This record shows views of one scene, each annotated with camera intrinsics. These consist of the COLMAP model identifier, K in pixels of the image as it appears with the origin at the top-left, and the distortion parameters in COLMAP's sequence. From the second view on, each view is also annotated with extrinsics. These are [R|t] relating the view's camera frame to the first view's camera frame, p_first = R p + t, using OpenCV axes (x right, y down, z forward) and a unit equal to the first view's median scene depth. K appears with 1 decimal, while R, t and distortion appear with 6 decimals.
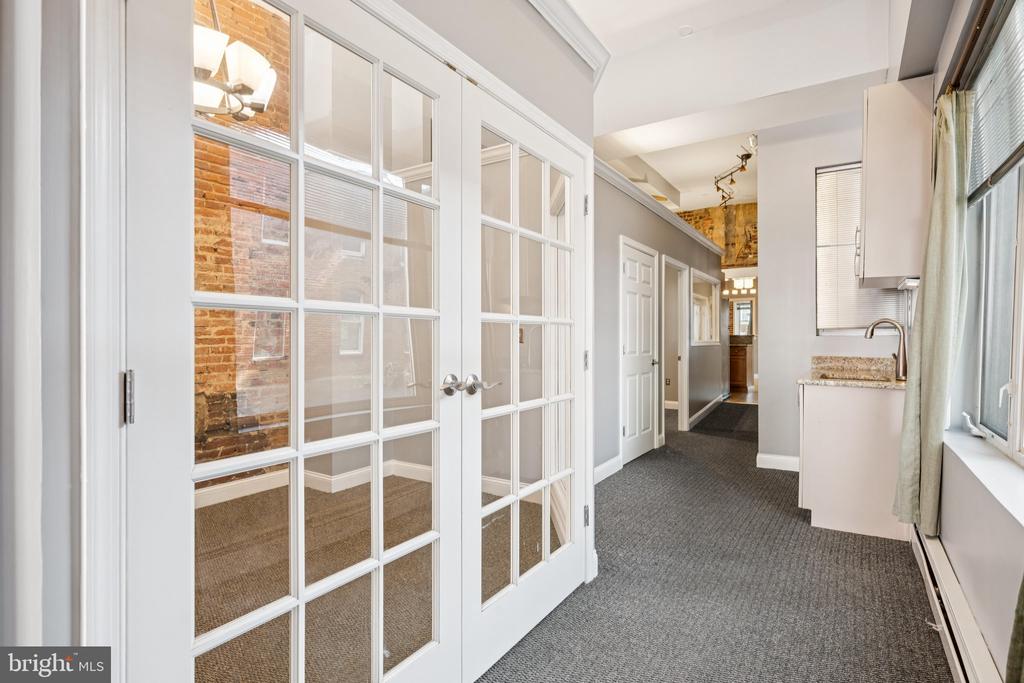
lens RADIAL K [[504.8, 0, 516.2], [0, 504.8, 342.4], [0, 0, 1]] dist [0.000691, 0.000050]
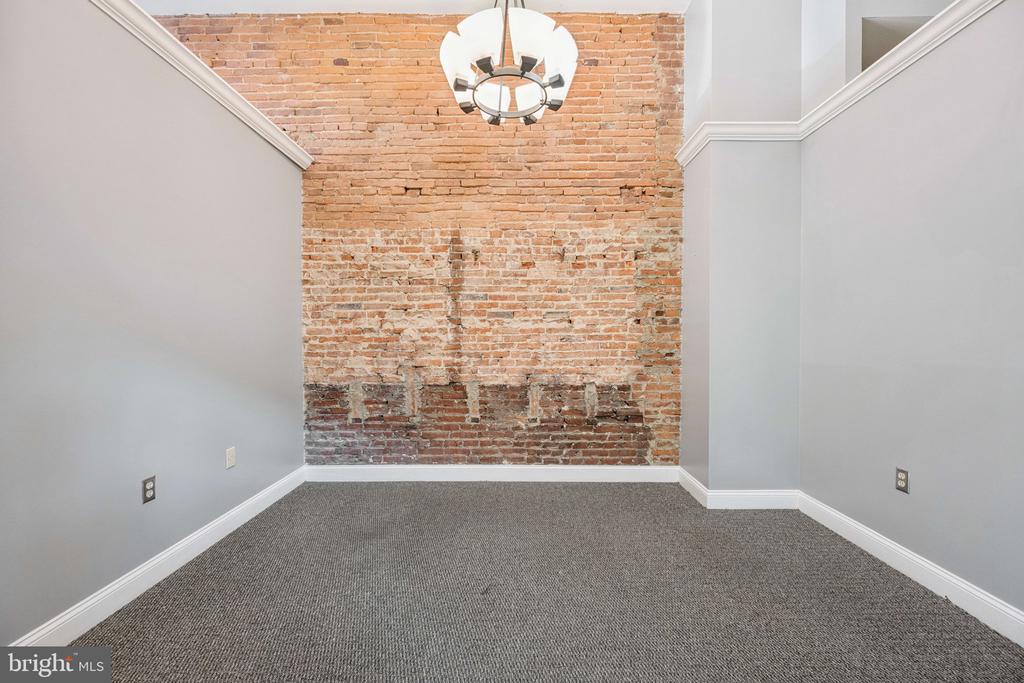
lens RADIAL K [[406.8, 0, 505.1], [0, 406.8, 337.5], [0, 0, 1]] dist [0.000961, -0.000514]
pose [[0.548362, 0.010272, -0.836178, 0.039671], [-0.008064, 0.999943, 0.006995, -0.007228], [0.836202, 0.002907, 0.548414, 0.317750]]
